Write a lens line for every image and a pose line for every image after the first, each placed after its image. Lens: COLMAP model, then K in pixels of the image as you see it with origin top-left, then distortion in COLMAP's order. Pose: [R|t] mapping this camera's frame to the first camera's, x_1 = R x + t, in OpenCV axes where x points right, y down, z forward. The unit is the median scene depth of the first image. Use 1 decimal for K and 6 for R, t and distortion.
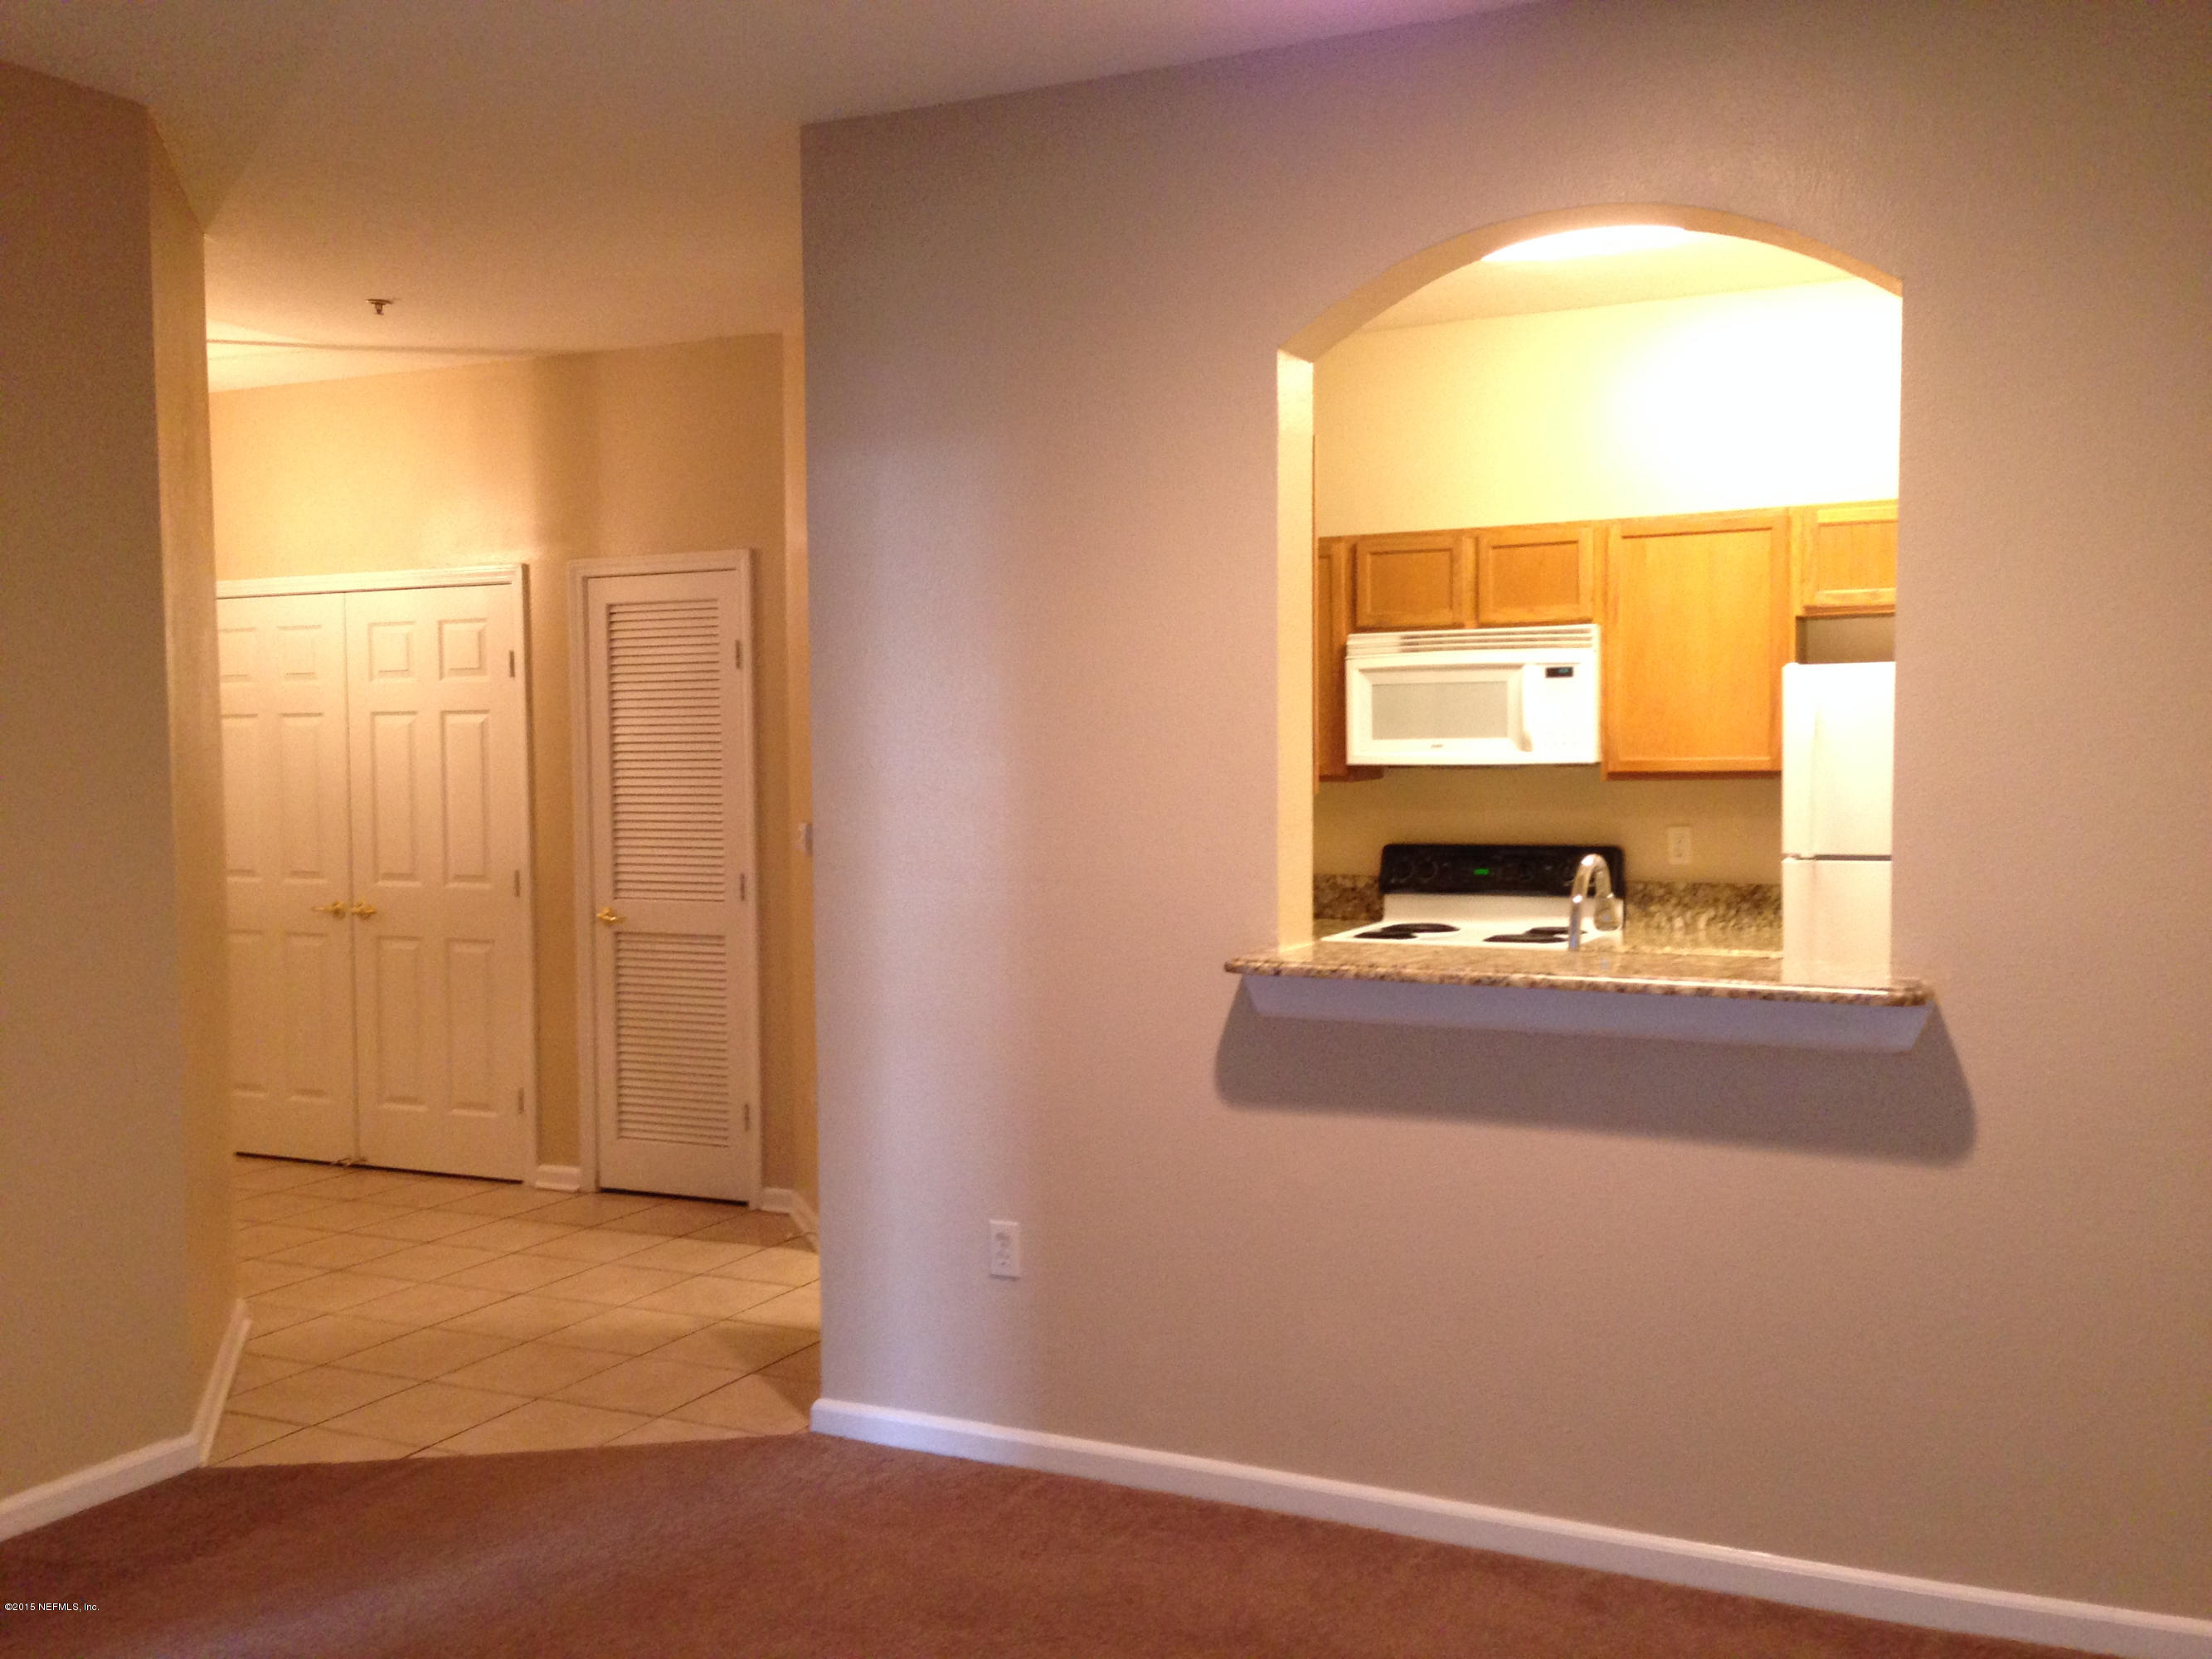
lens RADIAL K [[2060.5, 0, 1106.0], [0, 2060.5, 829.5], [0, 0, 1]] dist [0.069486, 0.004215]
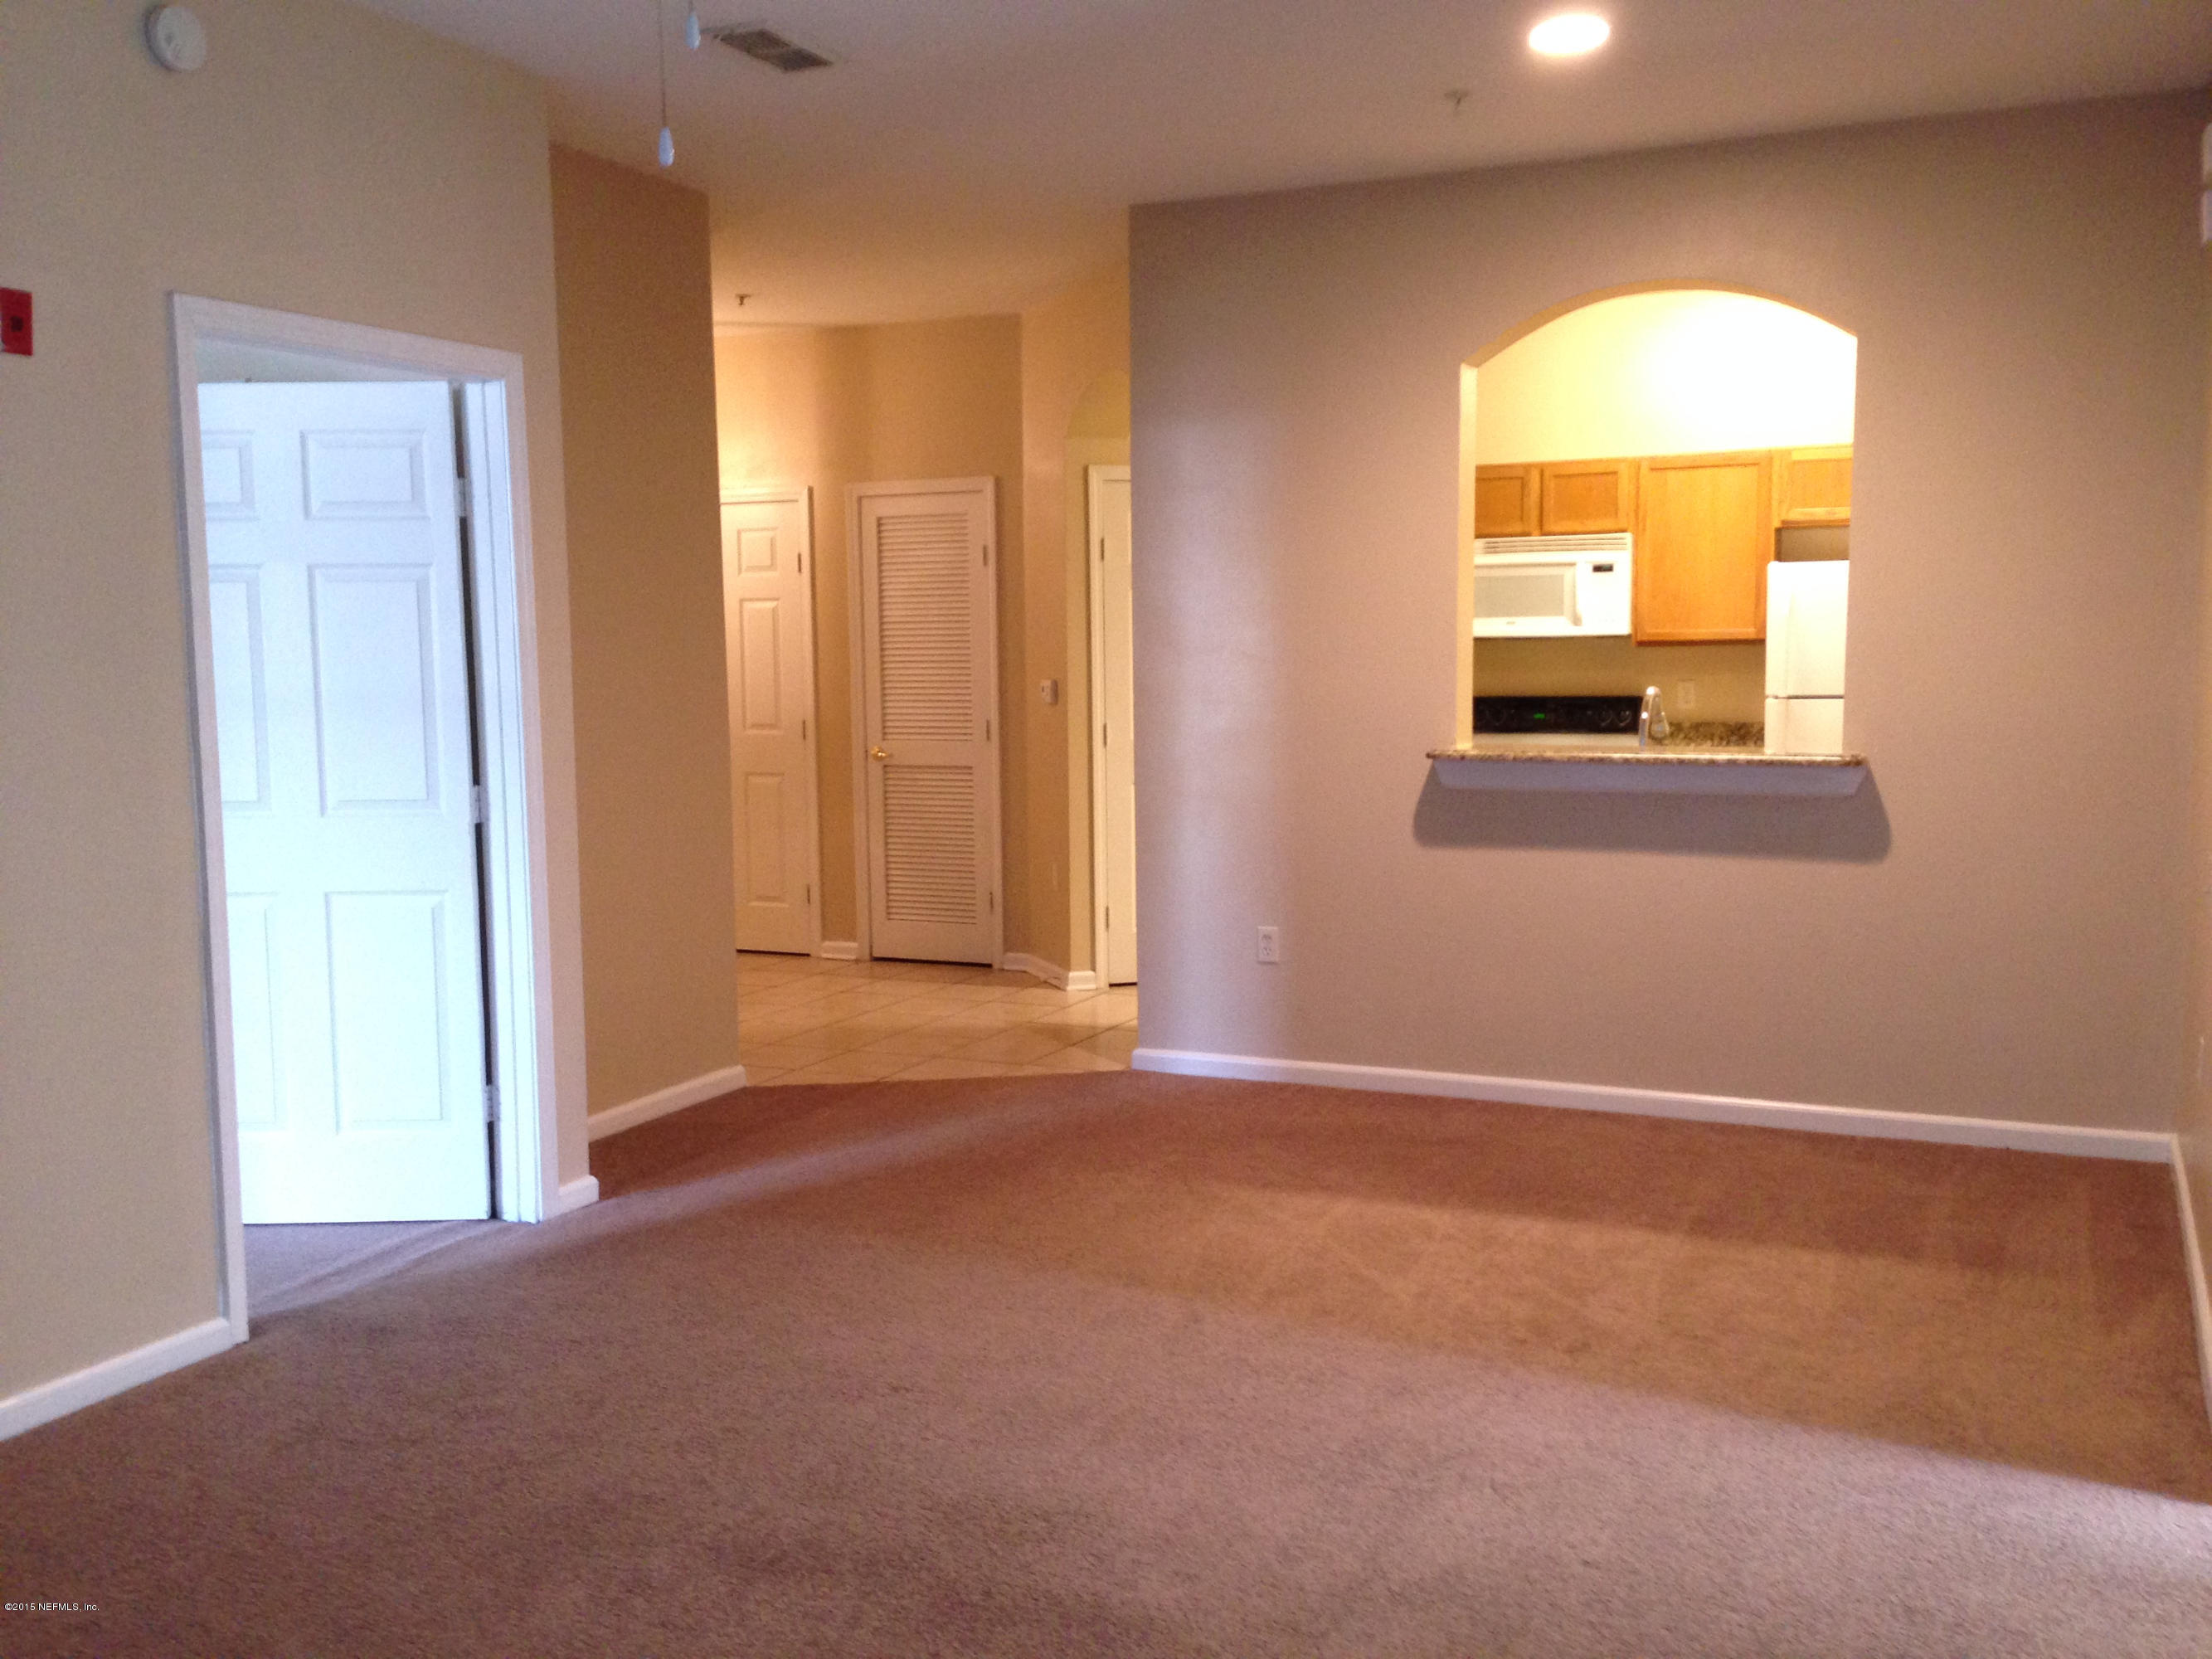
lens RADIAL K [[2028.9, 0, 1106.0], [0, 2028.9, 829.5], [0, 0, 1]] dist [0.057929, 0.003235]
pose [[0.999754, -0.002917, 0.021967, -0.140596], [0.001756, 0.998608, 0.052716, 0.025111], [-0.022090, -0.052665, 0.998368, -0.353175]]
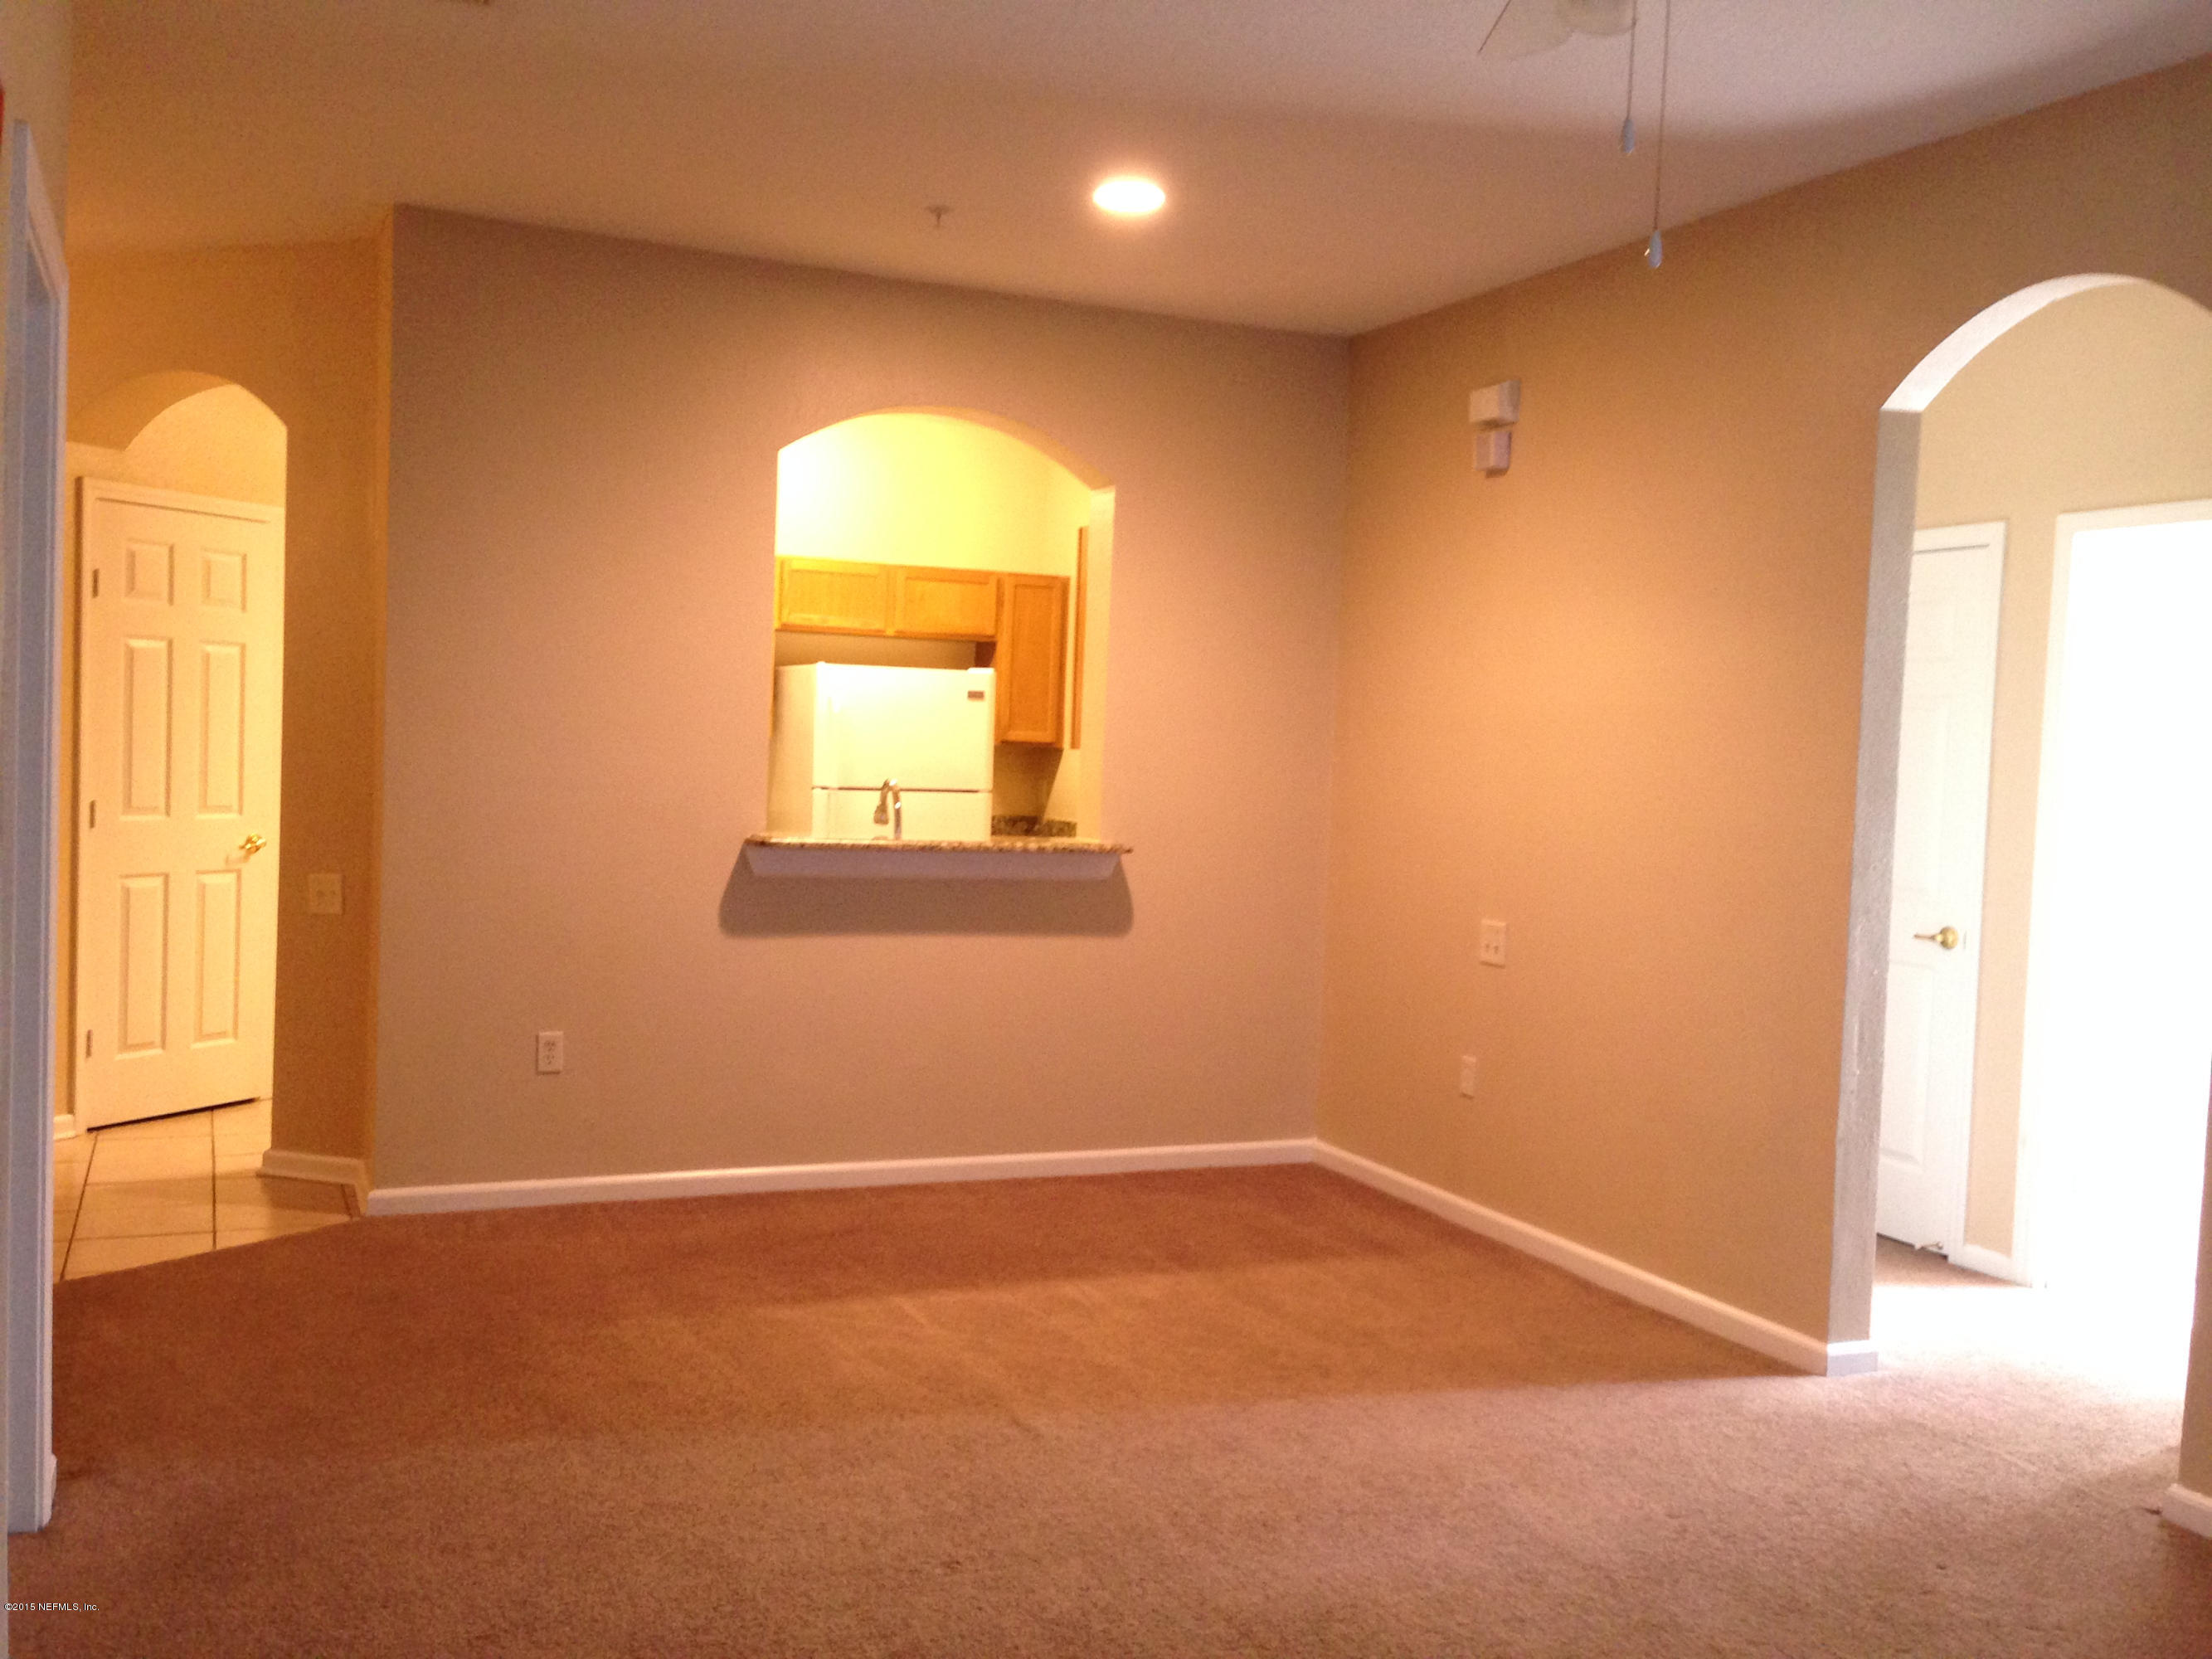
lens RADIAL K [[2028.9, 0, 1106.0], [0, 2028.9, 829.5], [0, 0, 1]] dist [0.057929, 0.003235]
pose [[0.641952, 0.001823, 0.766742, -0.597470], [-0.013737, 0.999864, 0.009124, 0.023762], [-0.766622, -0.016390, 0.641890, -0.118649]]
